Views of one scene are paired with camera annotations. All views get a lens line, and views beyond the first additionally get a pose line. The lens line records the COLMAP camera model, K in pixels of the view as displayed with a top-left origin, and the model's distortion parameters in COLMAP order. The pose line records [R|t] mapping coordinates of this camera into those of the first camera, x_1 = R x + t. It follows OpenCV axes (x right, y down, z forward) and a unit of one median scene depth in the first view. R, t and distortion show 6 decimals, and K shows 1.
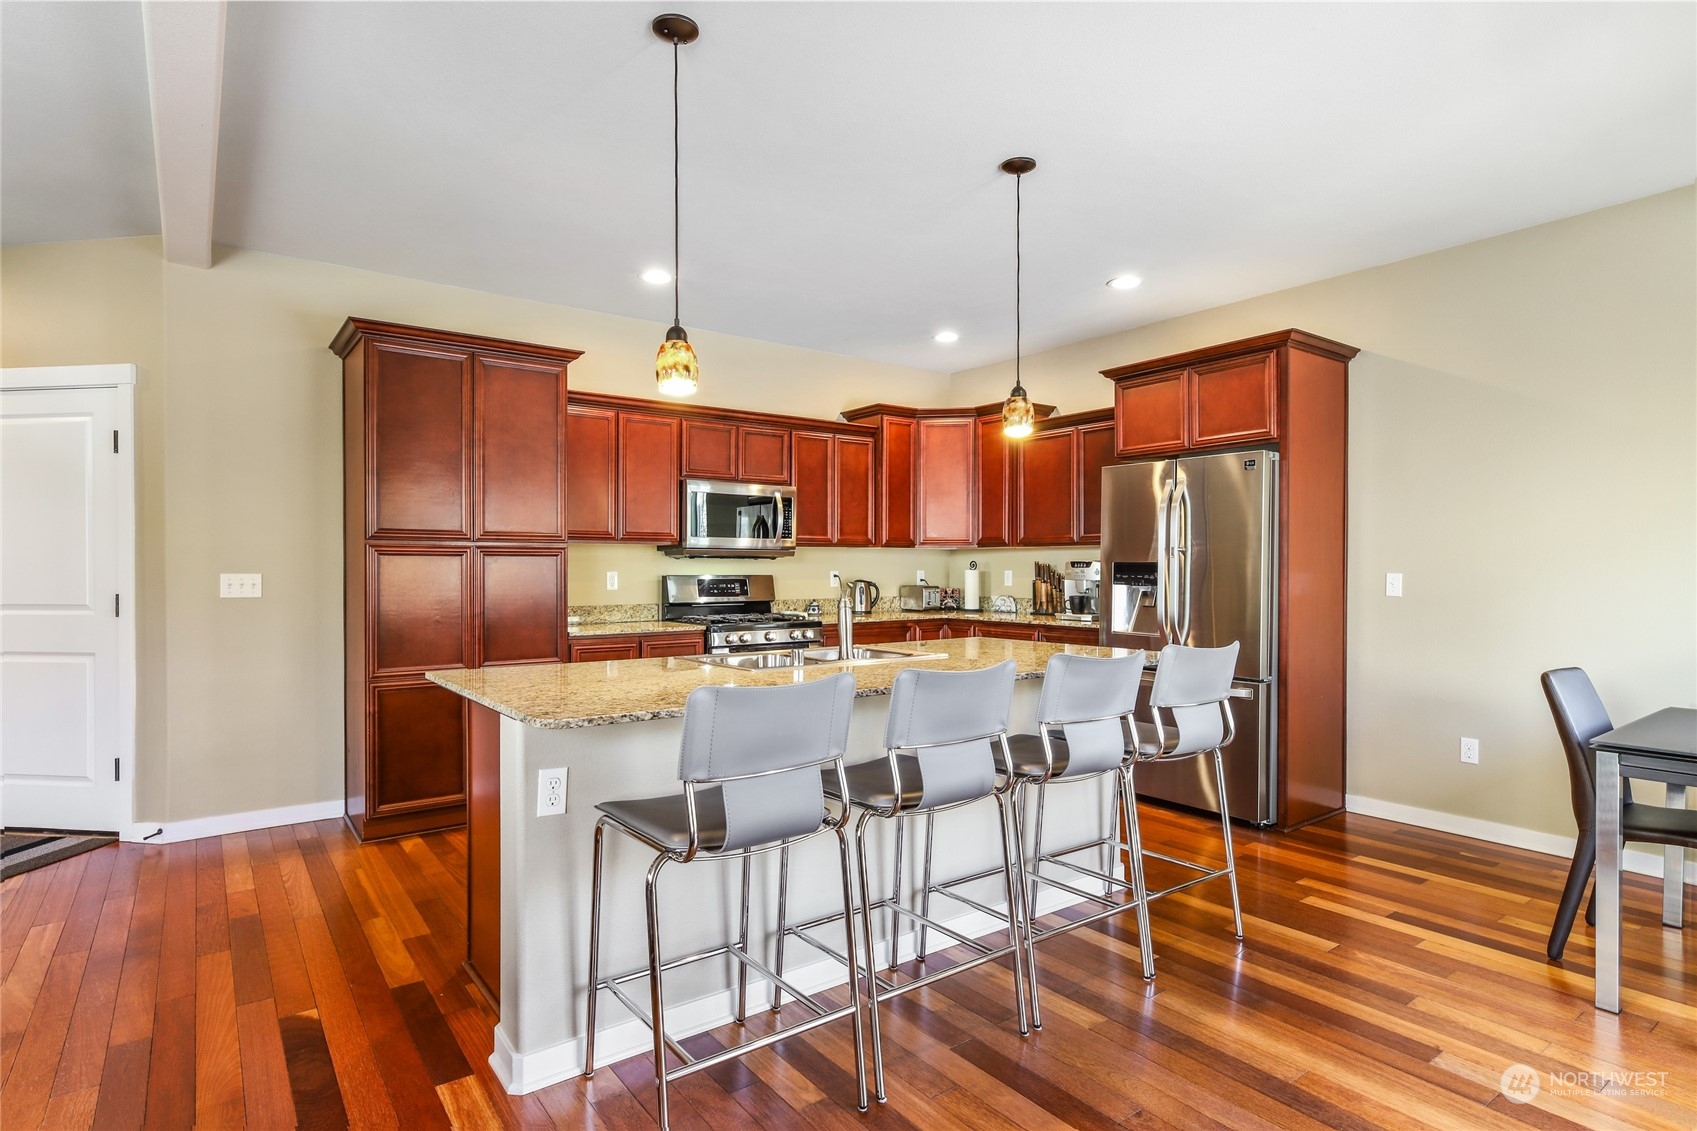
lens RADIAL K [[883.1, 0, 843.9], [0, 883.1, 562.8], [0, 0, 1]] dist [-0.011546, -0.000988]
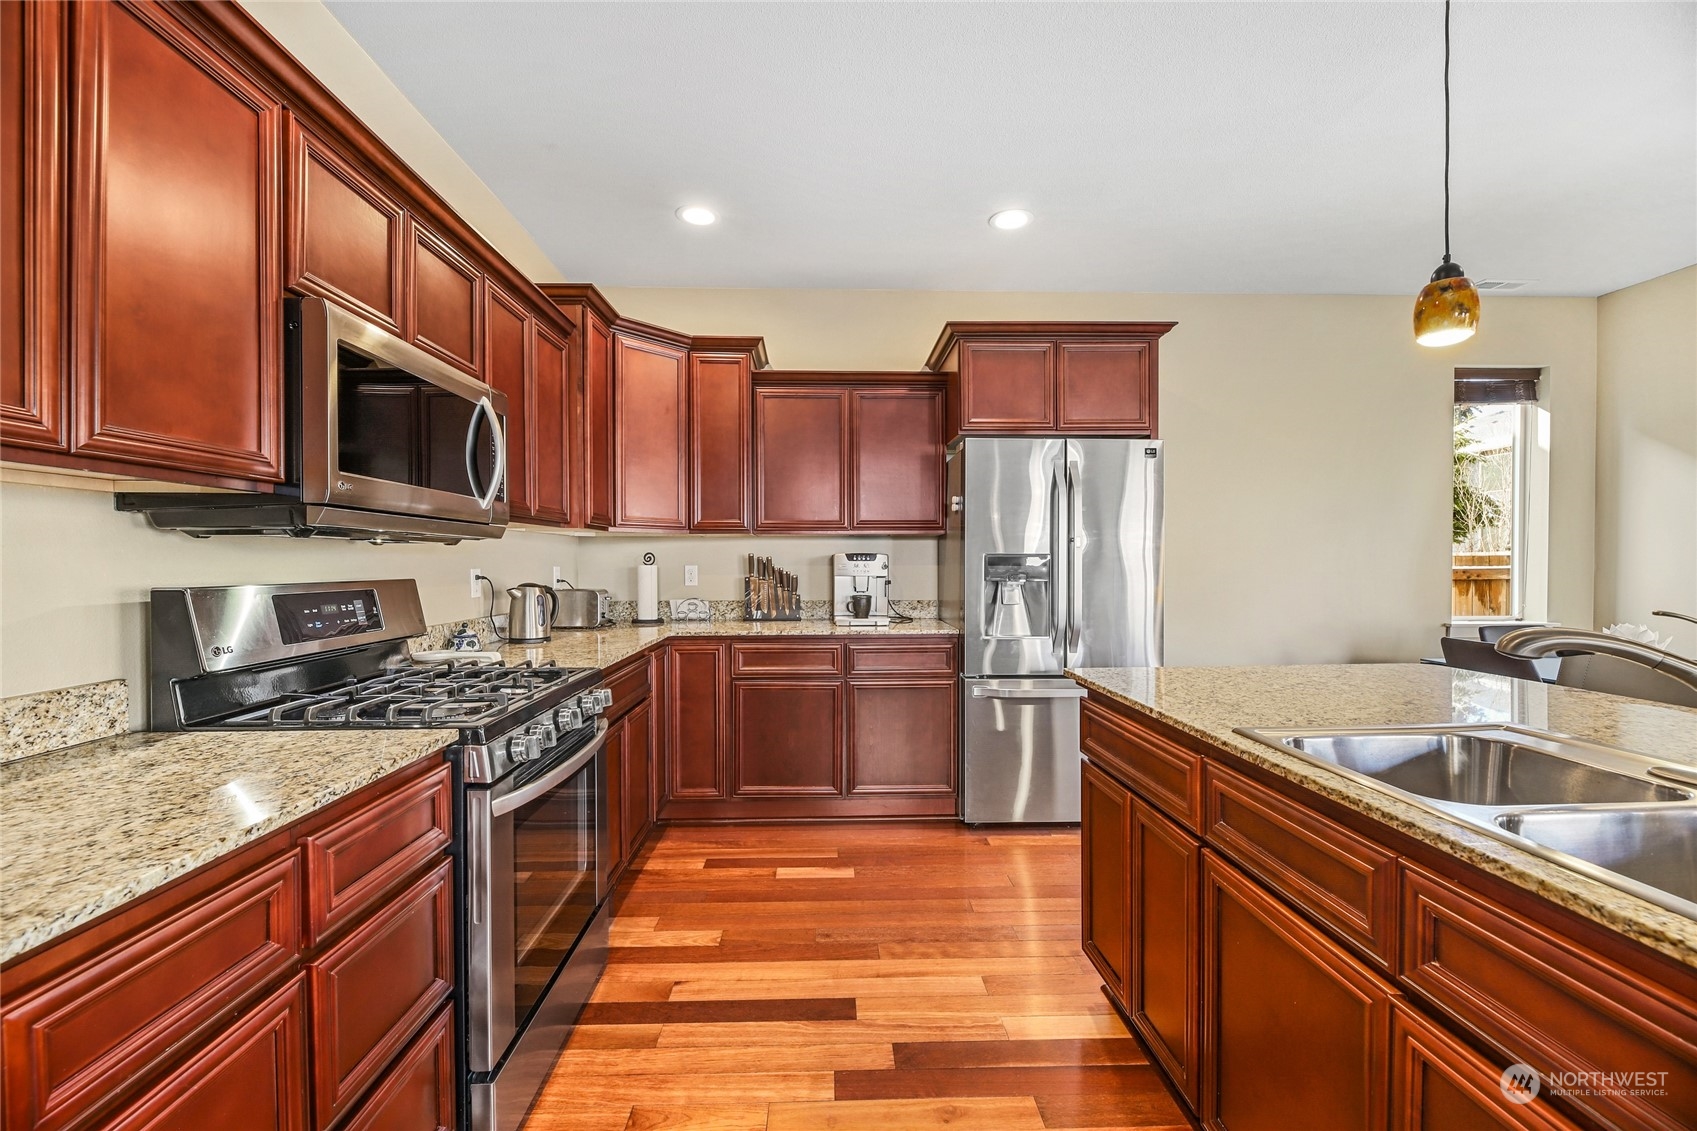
lens RADIAL K [[684.5, 0, 839.6], [0, 684.5, 562.7], [0, 0, 1]] dist [0.001991, 0.000162]
pose [[0.574122, -0.004063, 0.818760, -0.247484], [0.000670, 0.999990, 0.004492, 0.004061], [-0.818770, -0.002031, 0.574119, 0.612864]]
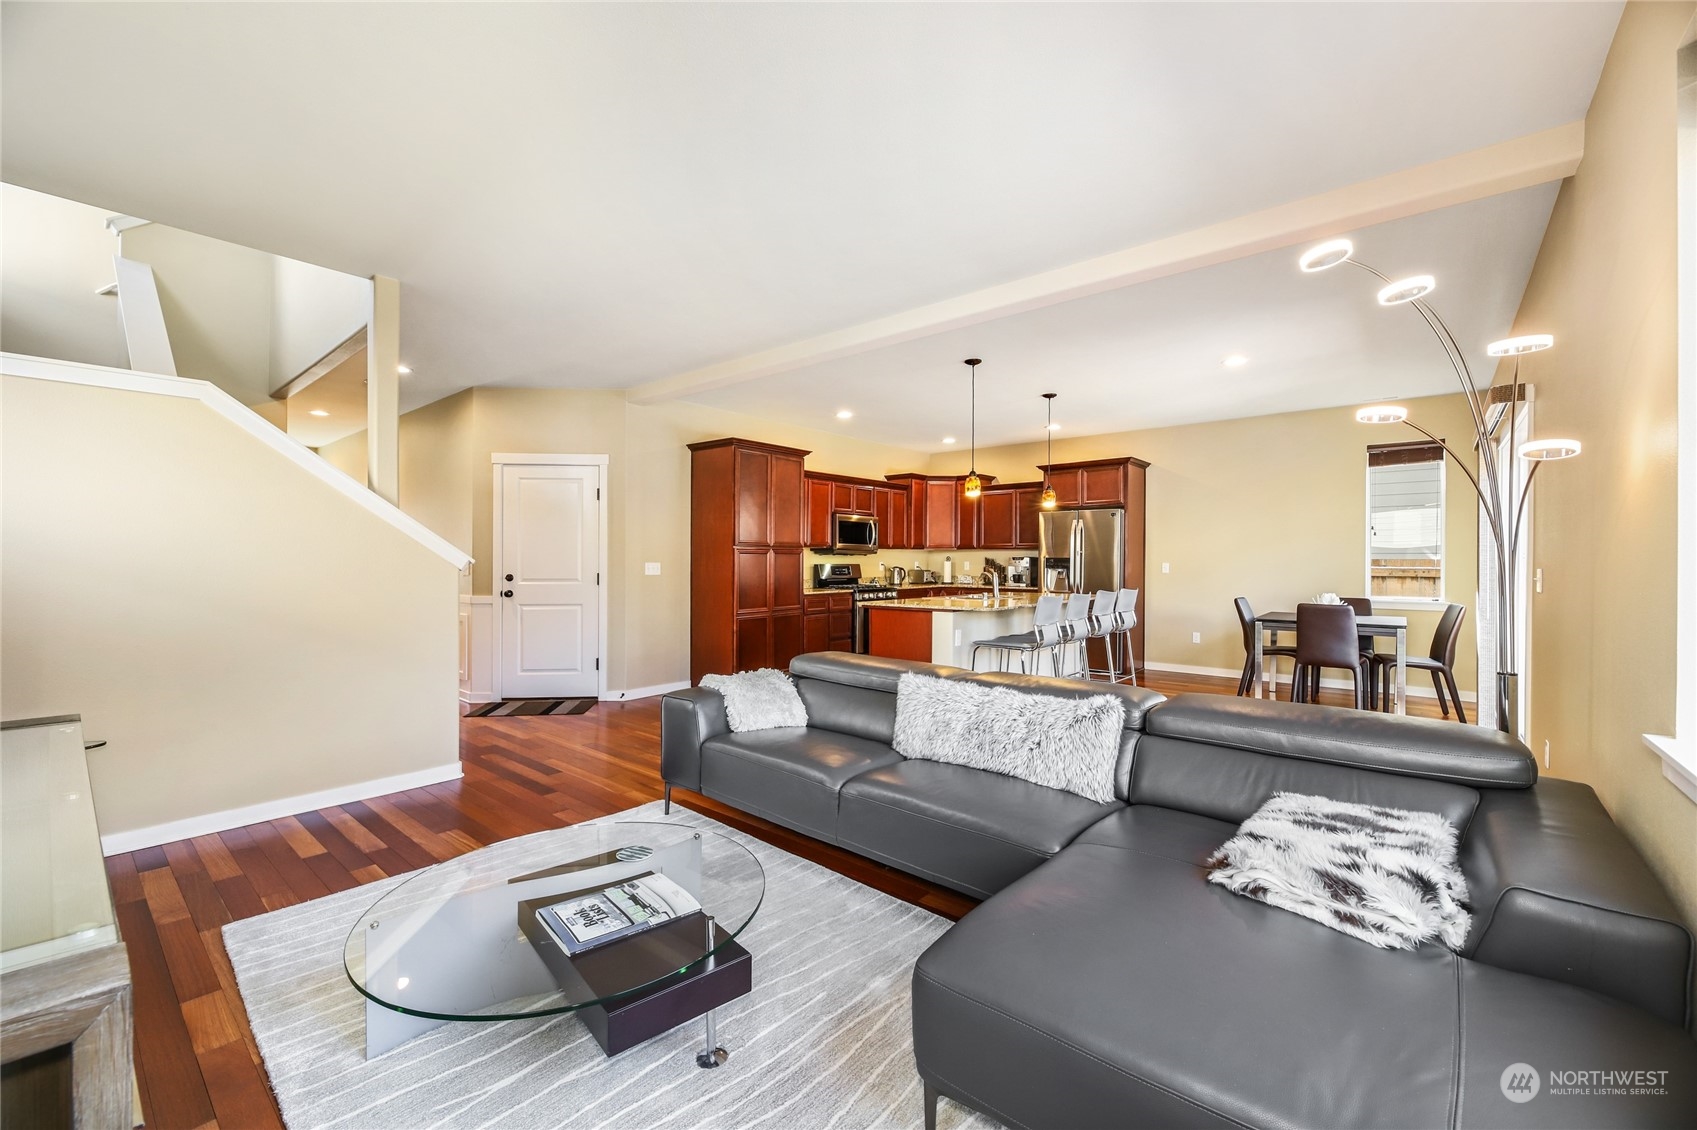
lens RADIAL K [[684.5, 0, 844.3], [0, 684.5, 562.1], [0, 0, 1]] dist [0.001991, 0.000162]
pose [[0.974034, 0.000622, 0.226399, -0.442530], [-0.002140, 0.999977, 0.006462, 0.000457], [-0.226390, -0.006779, 0.974013, -0.407702]]
